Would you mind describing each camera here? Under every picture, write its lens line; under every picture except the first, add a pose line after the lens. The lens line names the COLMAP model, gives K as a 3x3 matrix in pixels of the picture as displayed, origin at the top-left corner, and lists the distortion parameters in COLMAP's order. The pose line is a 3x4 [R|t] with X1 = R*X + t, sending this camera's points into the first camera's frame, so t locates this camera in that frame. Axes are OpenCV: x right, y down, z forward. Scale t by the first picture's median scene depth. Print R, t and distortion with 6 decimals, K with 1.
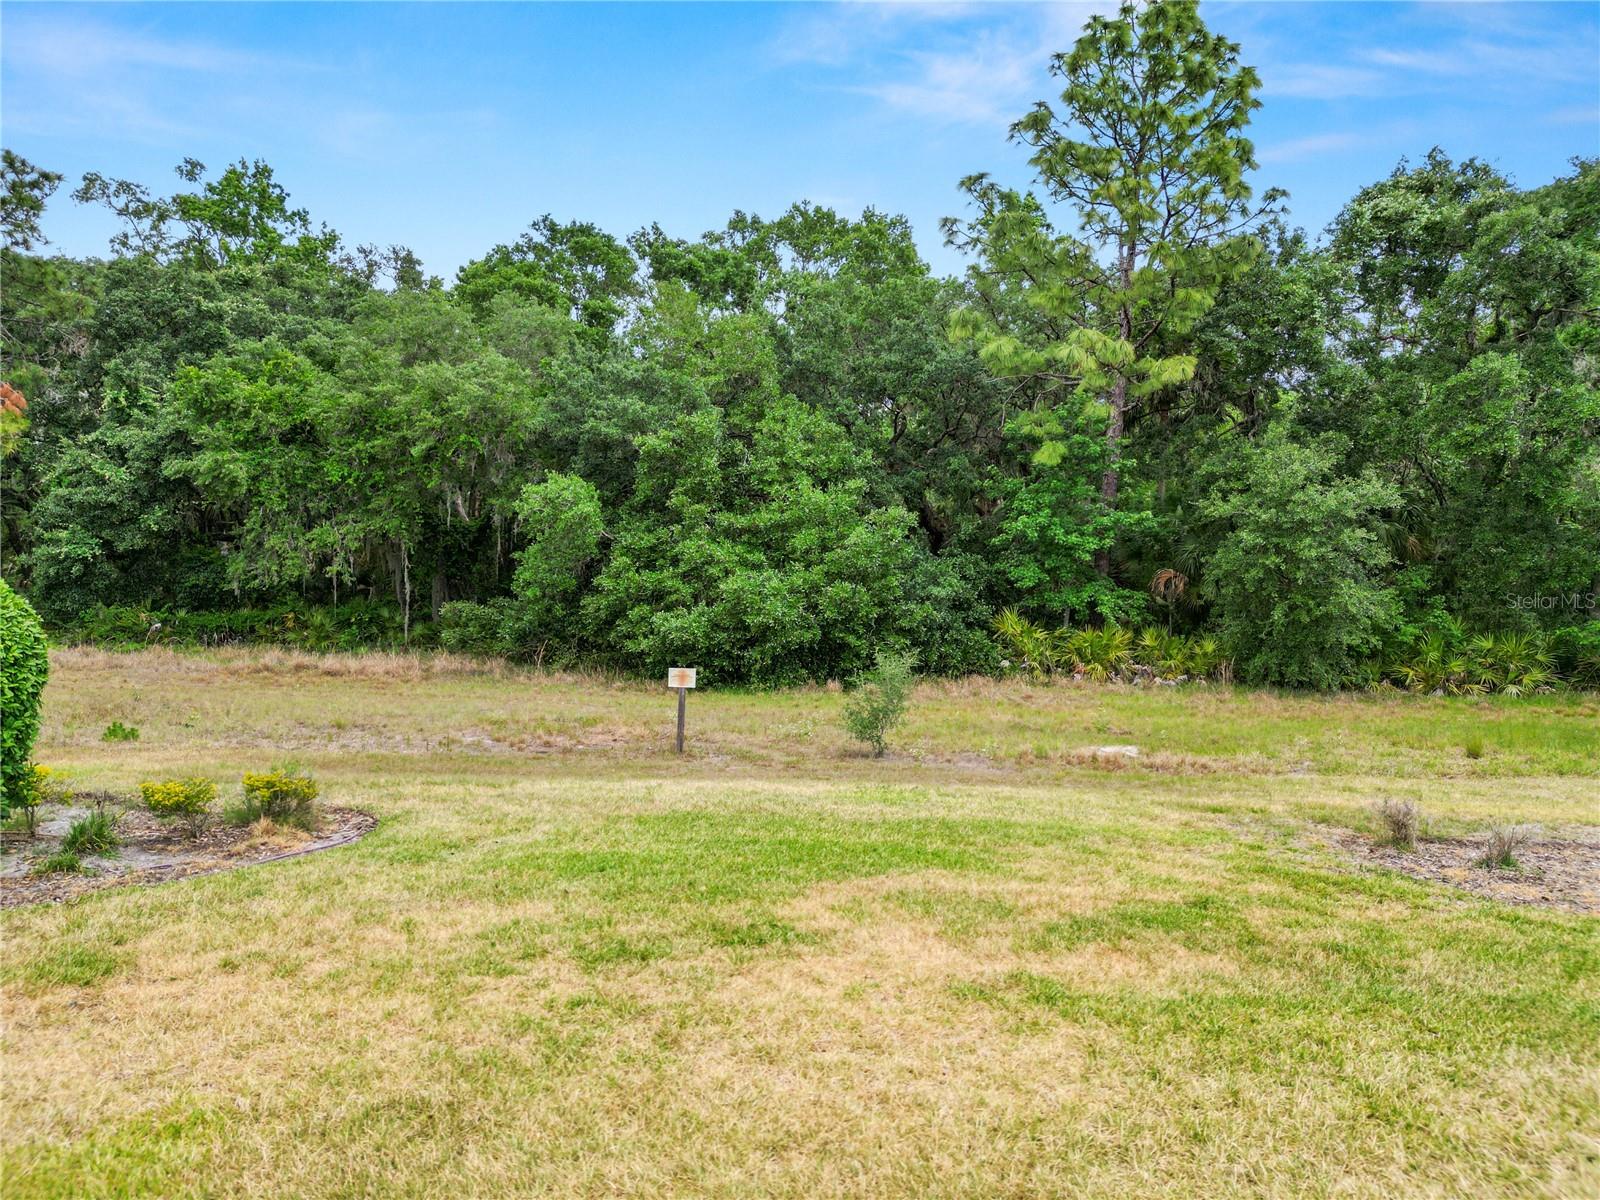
lens RADIAL K [[1121.0, 0, 800.0], [0, 1121.0, 600.0], [0, 0, 1]] dist [0.071034, -0.070356]
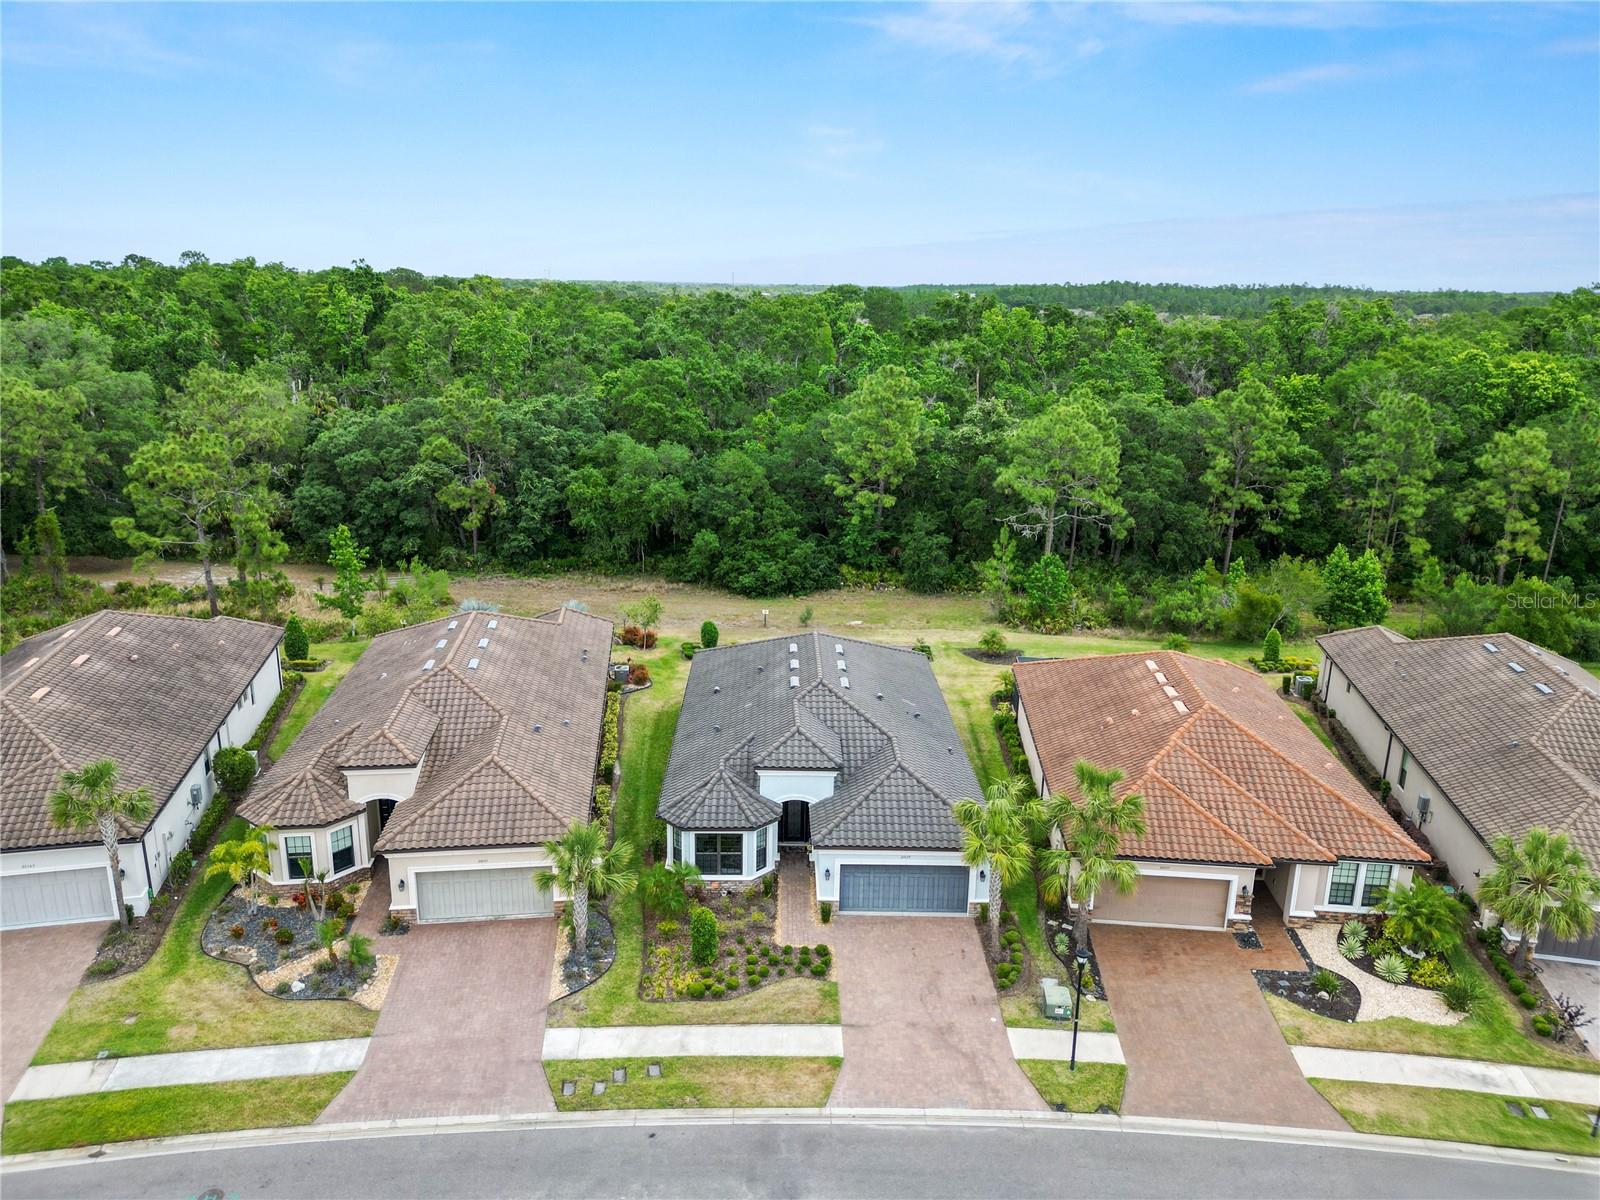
lens RADIAL K [[1121.0, 0, 800.0], [0, 1121.0, 600.0], [0, 0, 1]] dist [0.071034, -0.070356]
pose [[0.995749, -0.019177, 0.090095, -0.233183], [-0.001478, 0.974638, 0.223783, -0.629123], [-0.092101, -0.222965, 0.970466, -2.167428]]
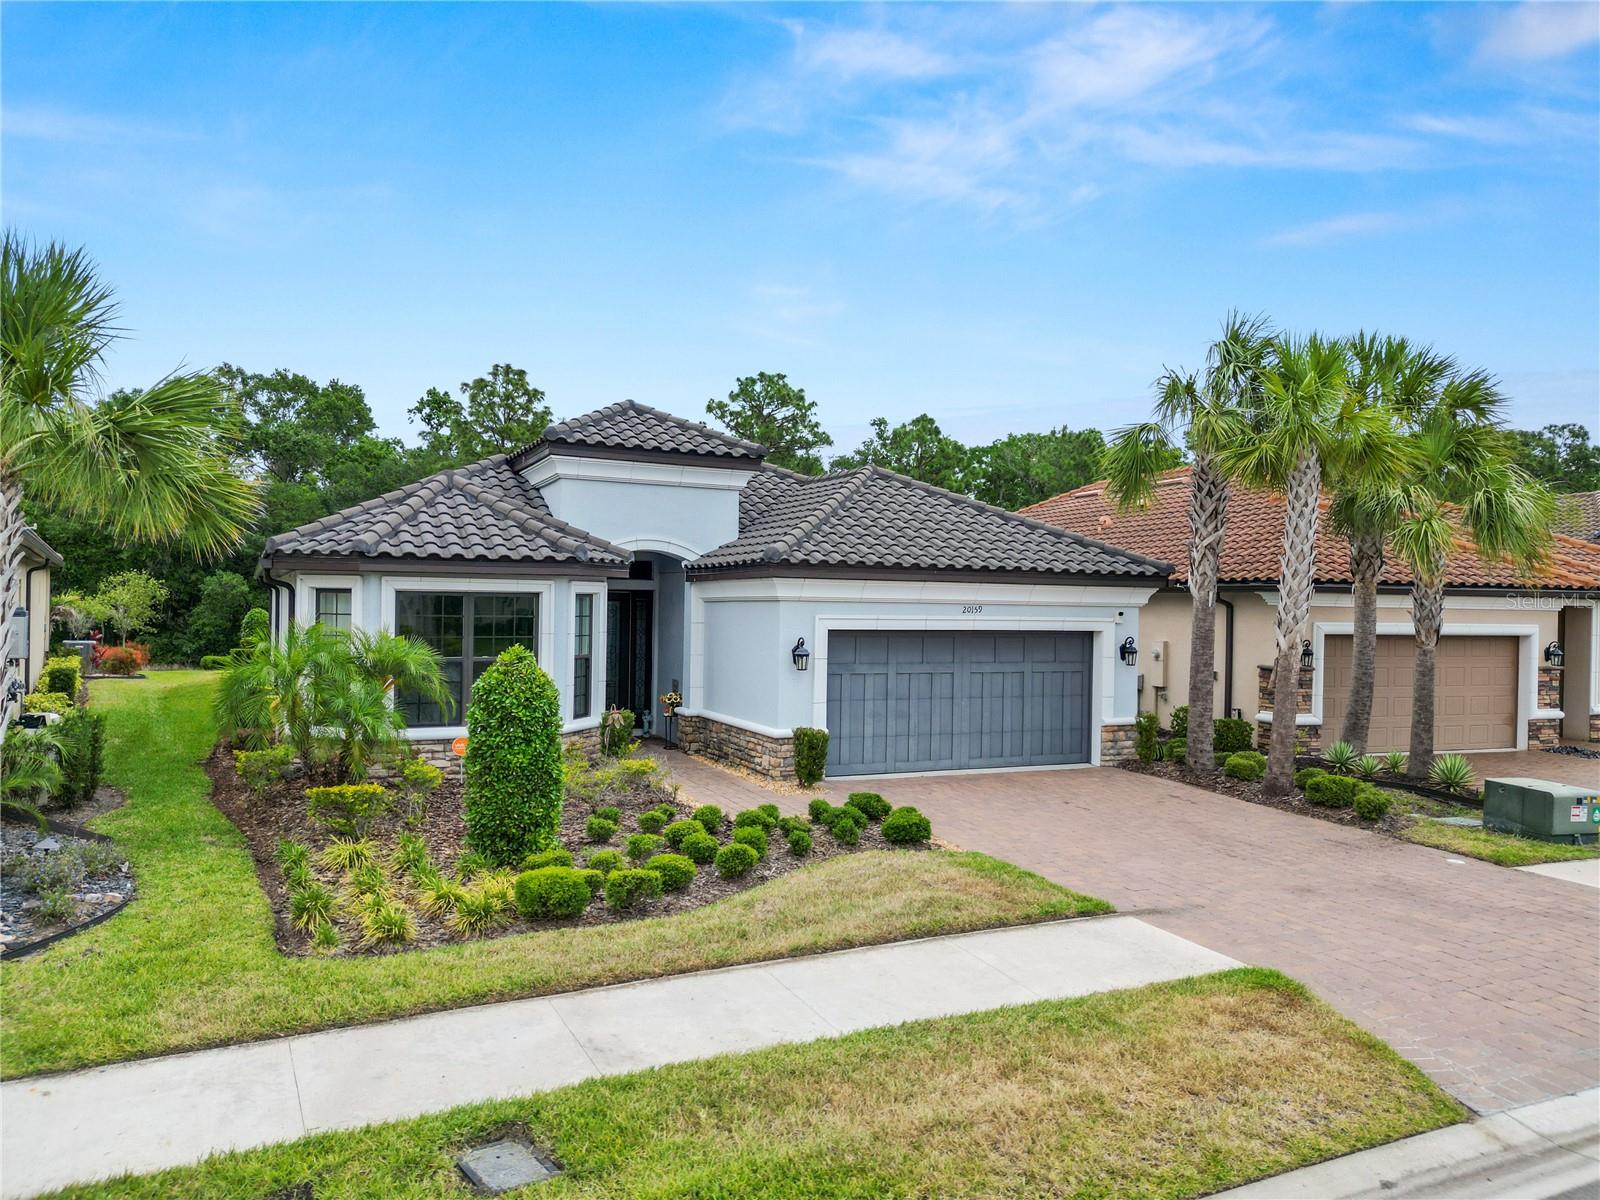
lens RADIAL K [[1121.0, 0, 800.0], [0, 1121.0, 600.0], [0, 0, 1]] dist [0.071034, -0.070356]
pose [[0.864920, 0.001535, 0.501907, -0.339320], [0.016655, 0.999357, -0.031757, 0.022229], [-0.501633, 0.035827, 0.864338, -1.313140]]
